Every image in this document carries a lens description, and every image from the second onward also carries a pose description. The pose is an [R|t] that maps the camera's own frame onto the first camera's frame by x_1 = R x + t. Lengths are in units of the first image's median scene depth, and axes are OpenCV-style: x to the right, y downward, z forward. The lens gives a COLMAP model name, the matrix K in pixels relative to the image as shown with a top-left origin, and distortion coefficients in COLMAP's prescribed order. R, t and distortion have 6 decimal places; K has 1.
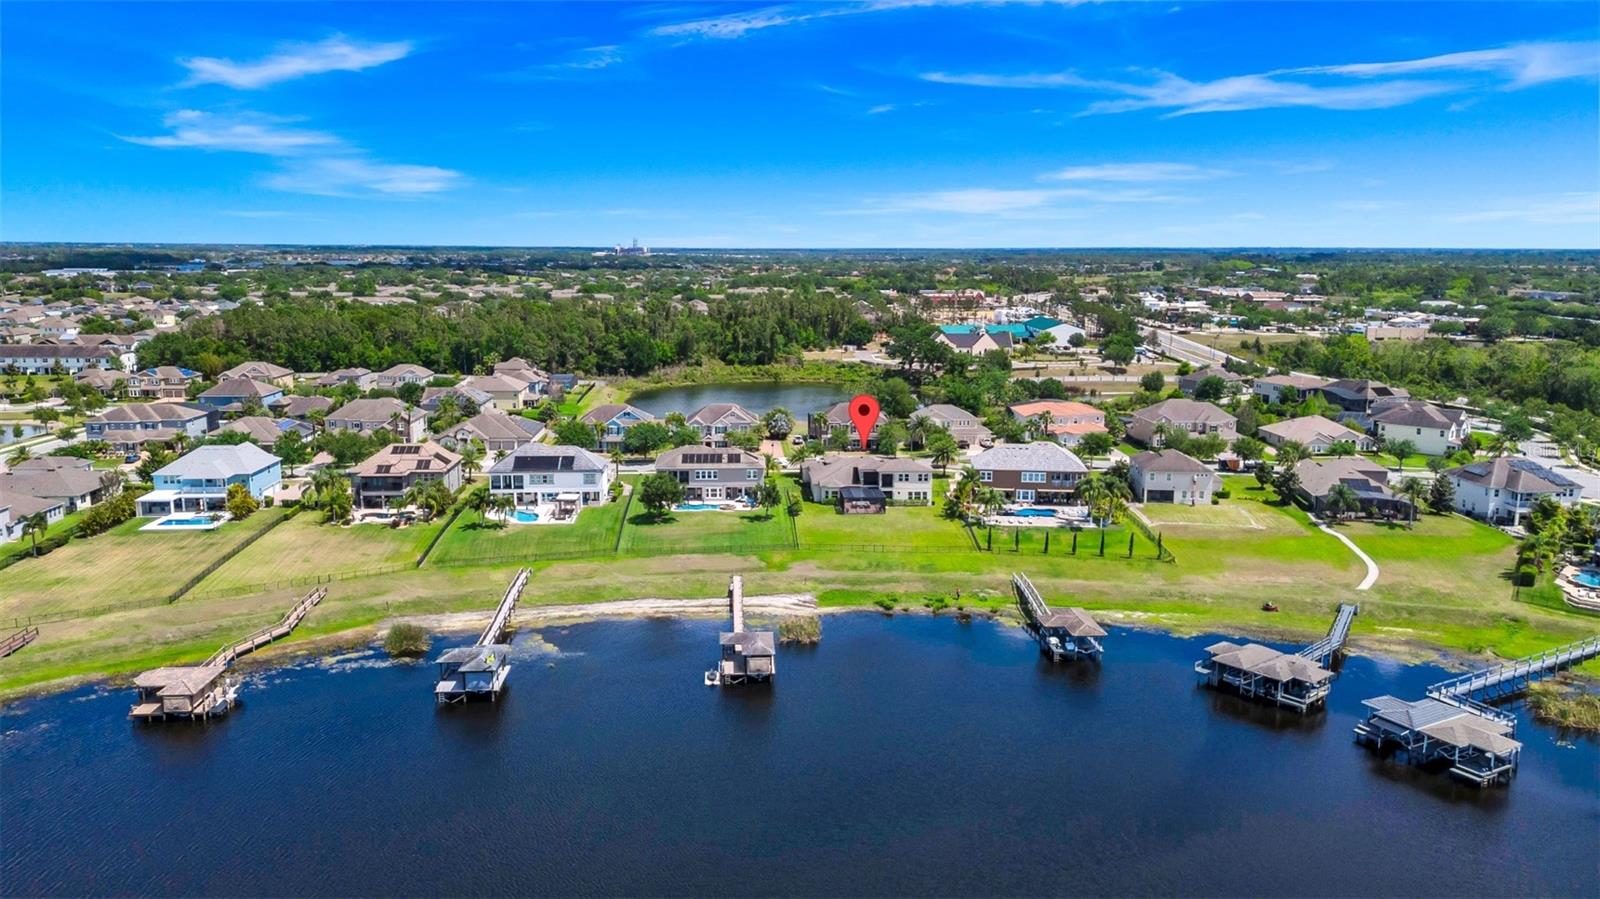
lens RADIAL K [[1168.7, 0, 791.7], [0, 1168.7, 450.0], [0, 0, 1]] dist [0.076618, -0.069767]
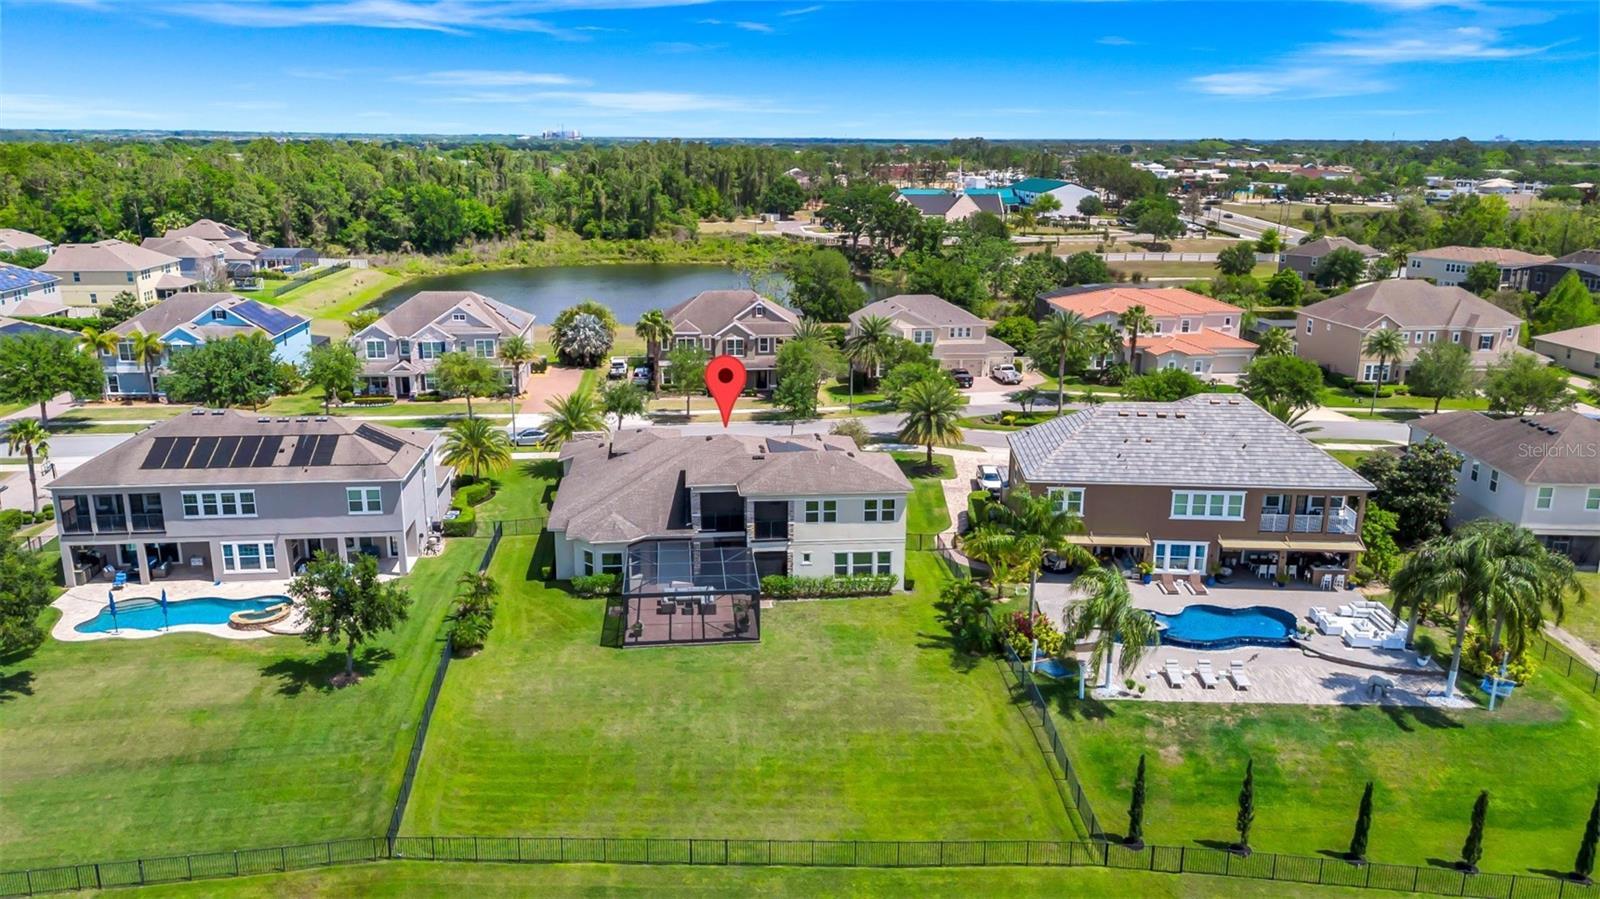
lens RADIAL K [[1168.7, 0, 791.7], [0, 1168.7, 450.0], [0, 0, 1]] dist [0.076618, -0.069767]
pose [[0.999064, -0.007939, 0.042515, 0.037477], [0.004224, 0.996219, 0.086770, -0.011248], [-0.043043, -0.086509, 0.995321, 0.342814]]
